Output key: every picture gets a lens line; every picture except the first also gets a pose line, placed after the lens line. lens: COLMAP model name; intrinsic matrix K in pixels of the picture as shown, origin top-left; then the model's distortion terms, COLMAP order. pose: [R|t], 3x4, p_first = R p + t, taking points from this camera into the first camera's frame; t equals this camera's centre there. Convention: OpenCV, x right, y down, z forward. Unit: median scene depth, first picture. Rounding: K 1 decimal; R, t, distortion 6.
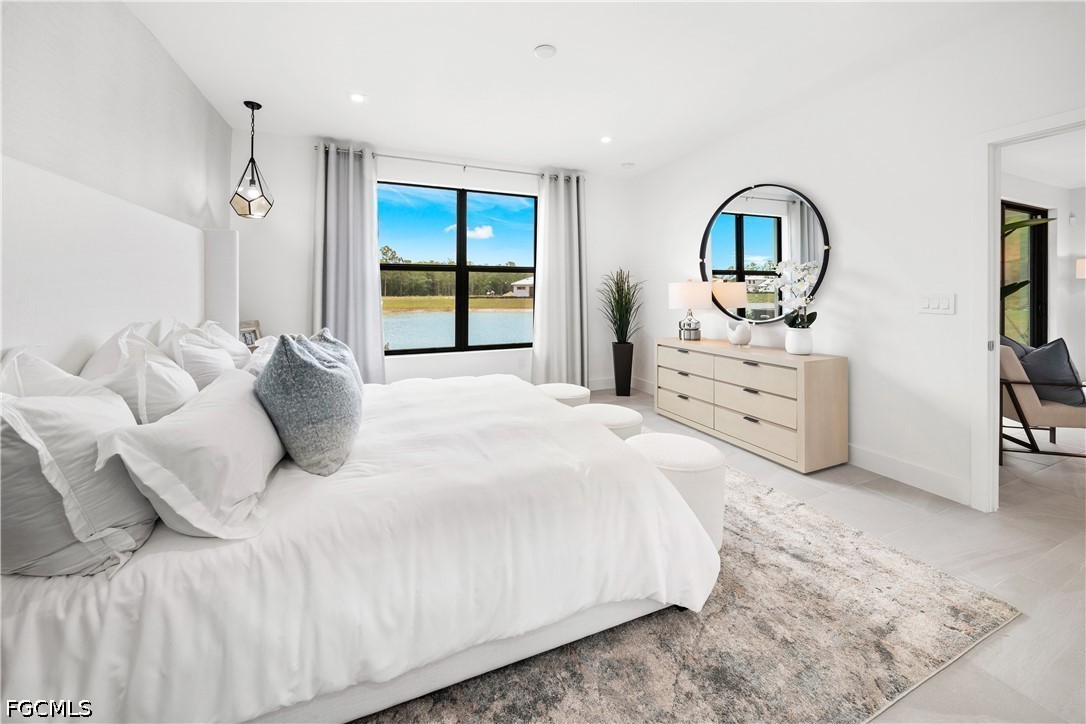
lens RADIAL K [[376.5, 0, 523.6], [0, 376.5, 290.2], [0, 0, 1]] dist [-0.002392, -0.000363]
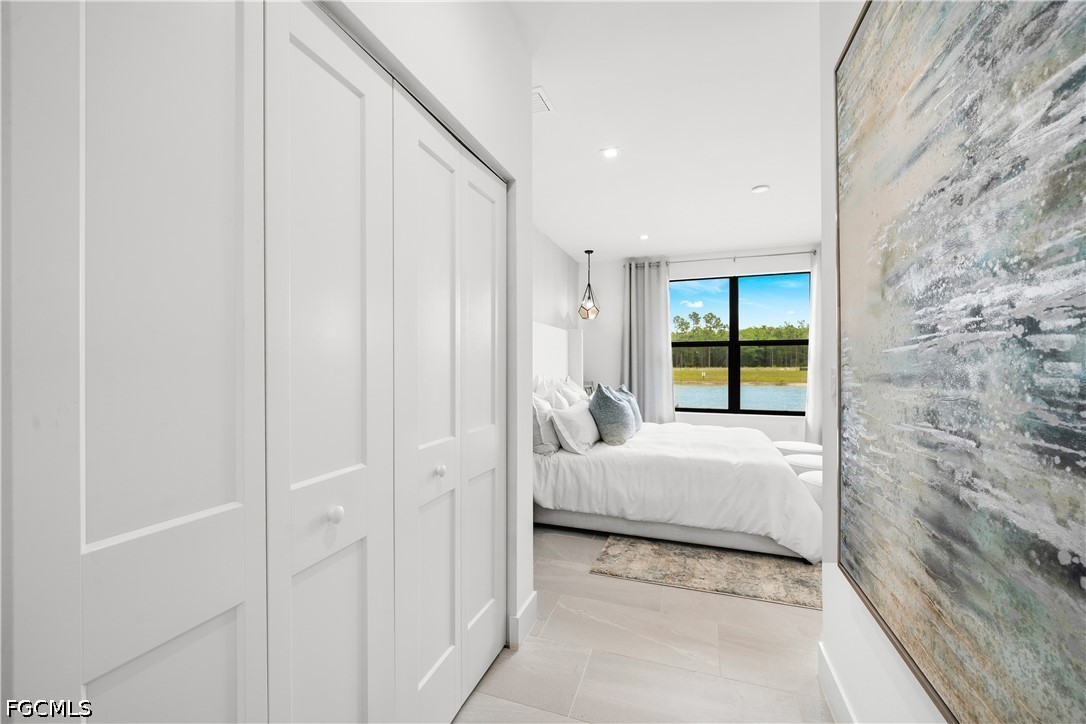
lens RADIAL K [[442.9, 0, 547.0], [0, 442.9, 366.0], [0, 0, 1]] dist [0.001430, 0.000050]
pose [[0.746892, 0.004523, -0.664930, 0.519515], [0.004158, 0.999926, 0.011472, -0.009822], [0.664932, -0.011334, 0.746818, -0.692498]]
